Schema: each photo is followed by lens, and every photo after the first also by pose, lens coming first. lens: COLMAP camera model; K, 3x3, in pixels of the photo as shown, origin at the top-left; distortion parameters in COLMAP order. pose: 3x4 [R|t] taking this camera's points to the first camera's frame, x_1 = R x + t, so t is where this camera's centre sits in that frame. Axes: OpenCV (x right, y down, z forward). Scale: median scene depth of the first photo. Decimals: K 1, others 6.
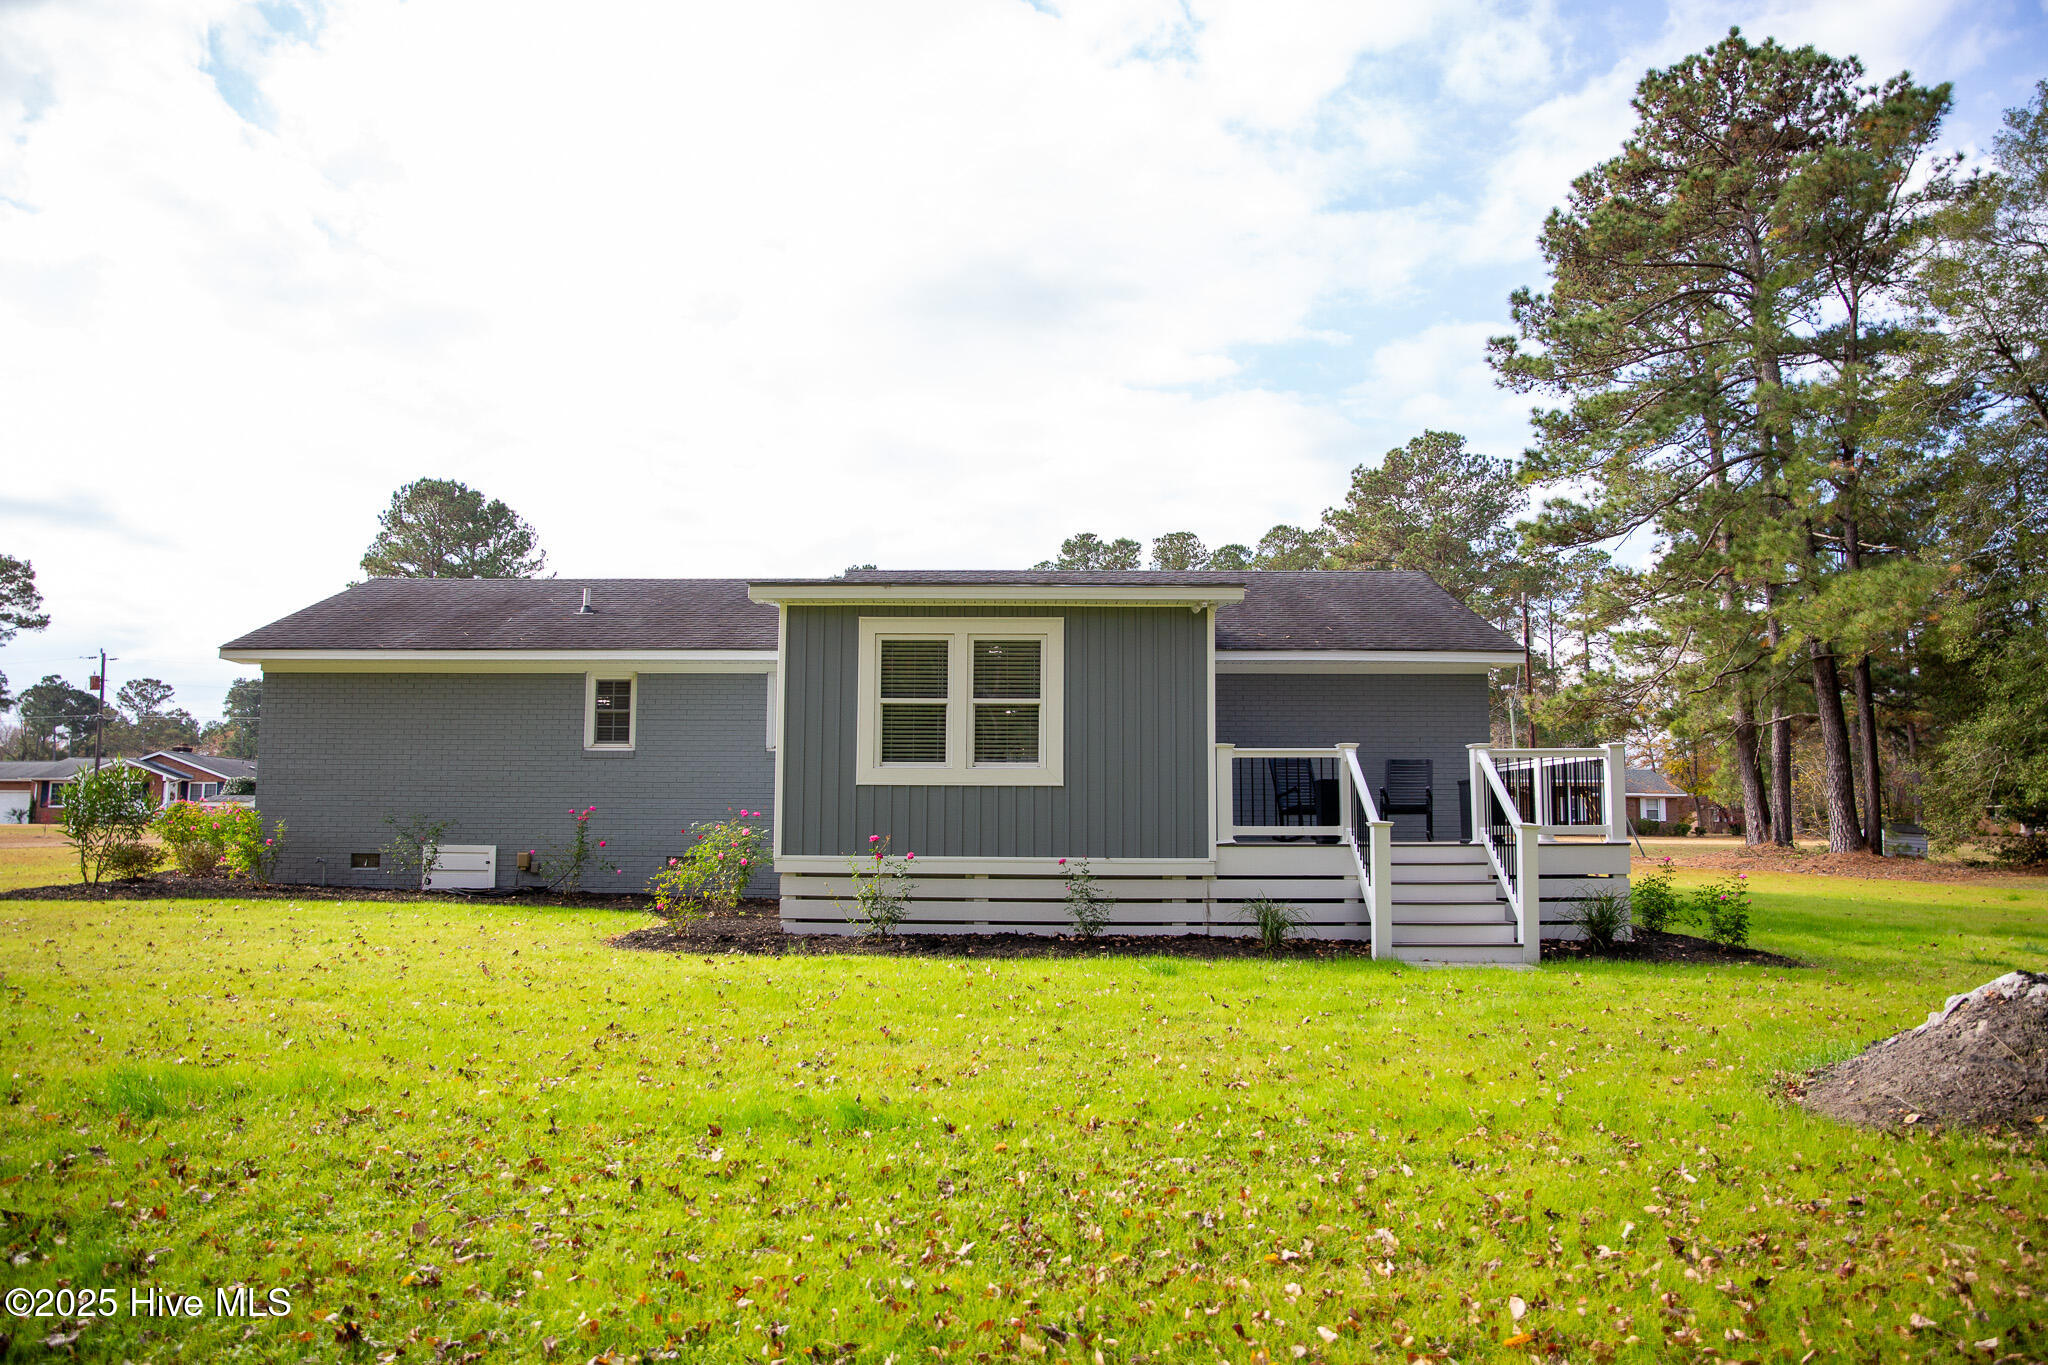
lens RADIAL K [[1426.9, 0, 1024.0], [0, 1426.9, 682.5], [0, 0, 1]] dist [-0.093211, 0.074329]
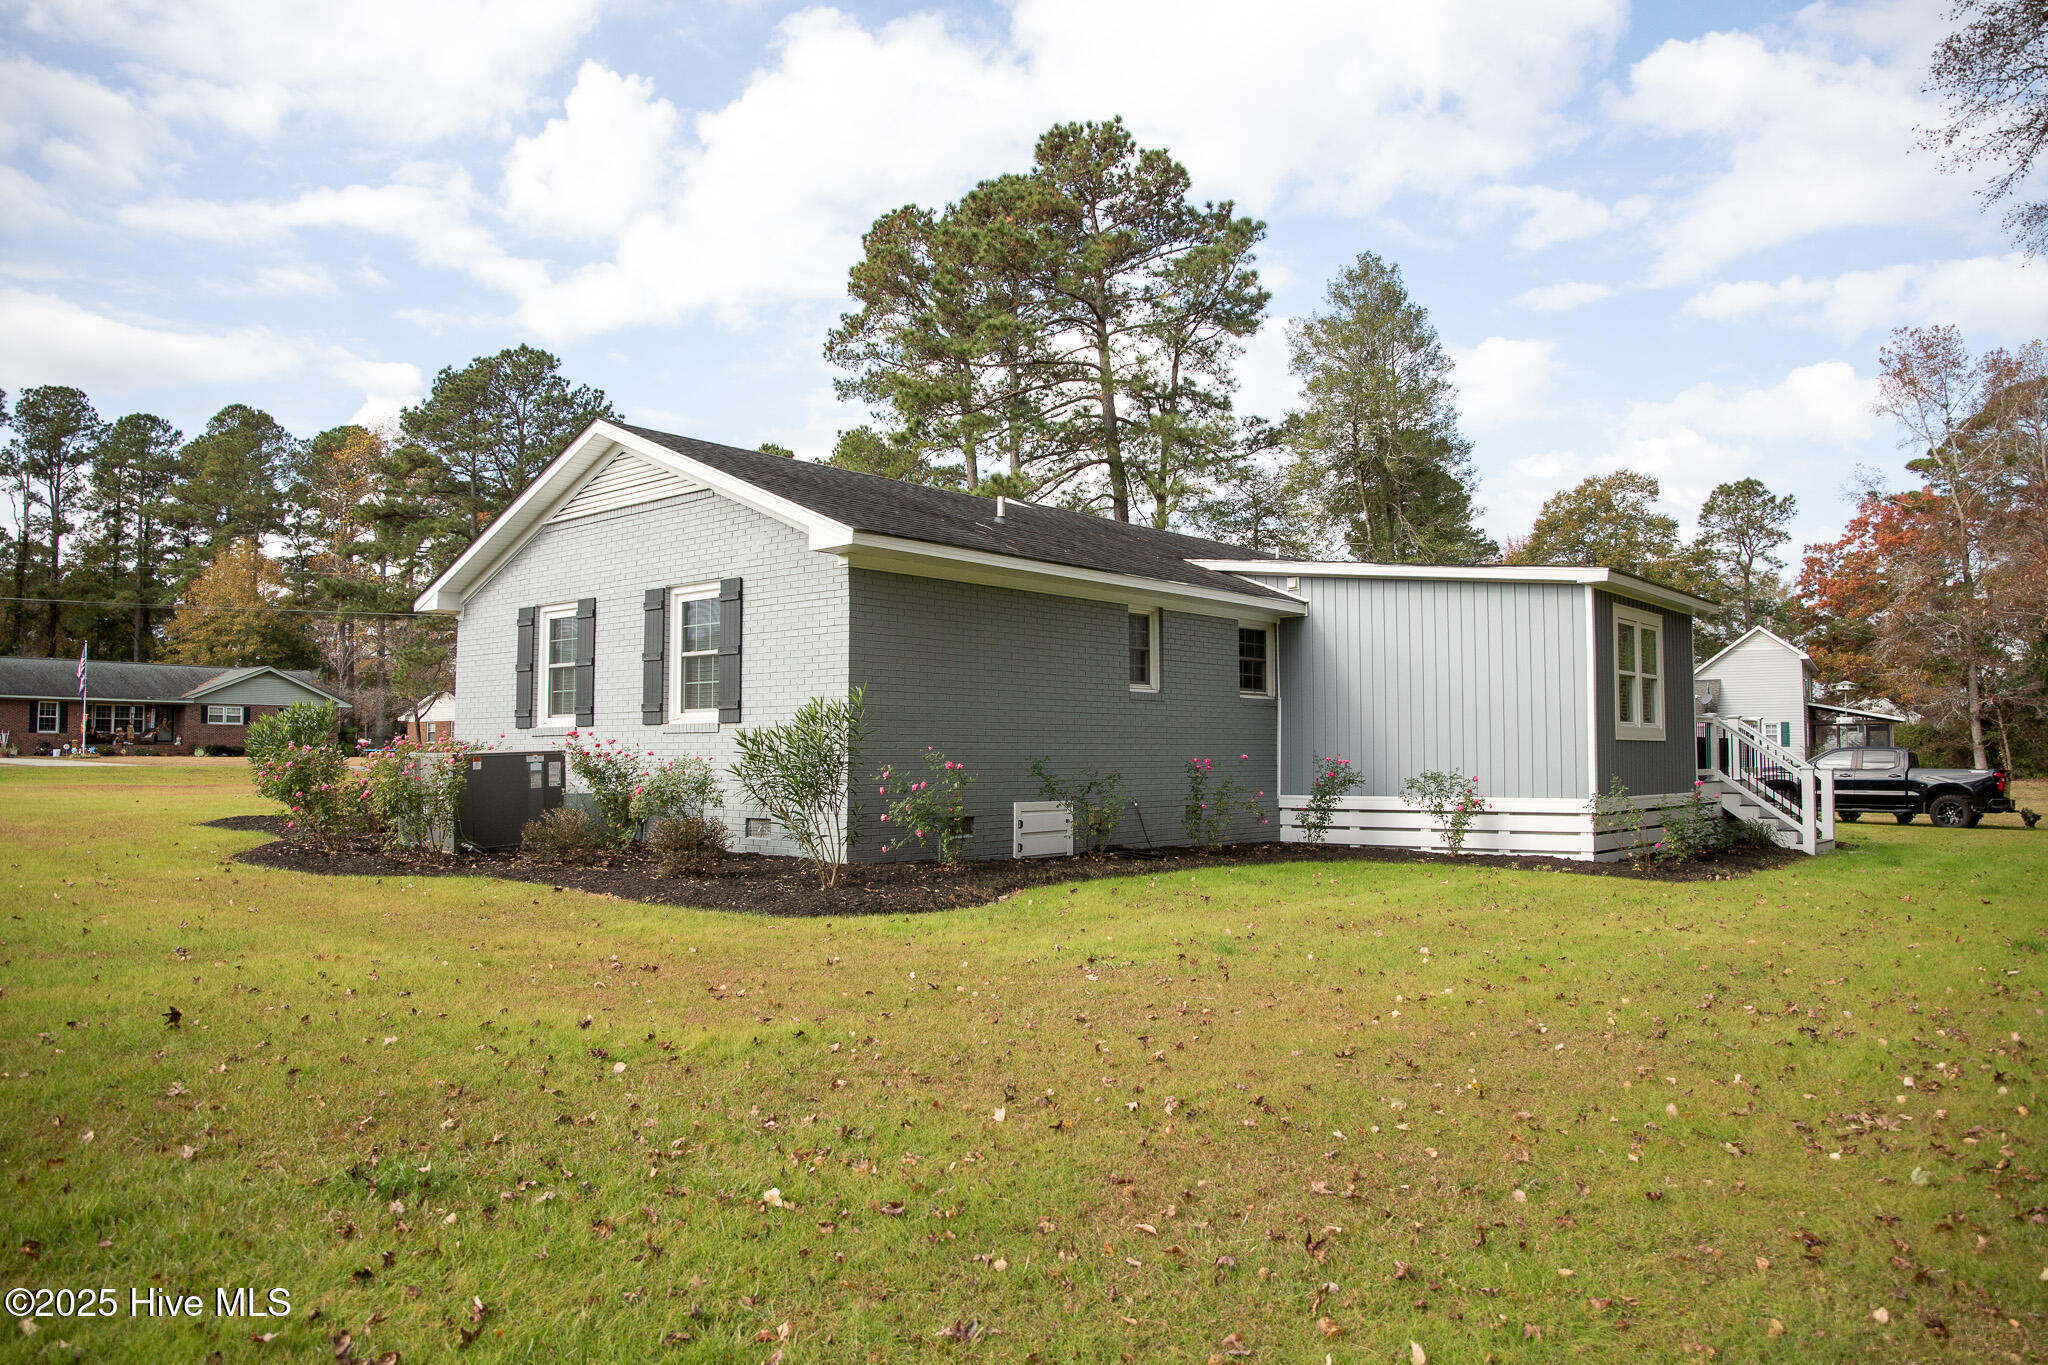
lens RADIAL K [[1426.9, 0, 1024.0], [0, 1426.9, 682.5], [0, 0, 1]] dist [-0.093211, 0.074329]
pose [[0.656504, 0.037020, 0.753414, -1.060155], [-0.080084, 0.996571, 0.020815, 0.025818], [-0.750060, -0.074001, 0.657217, 0.451788]]
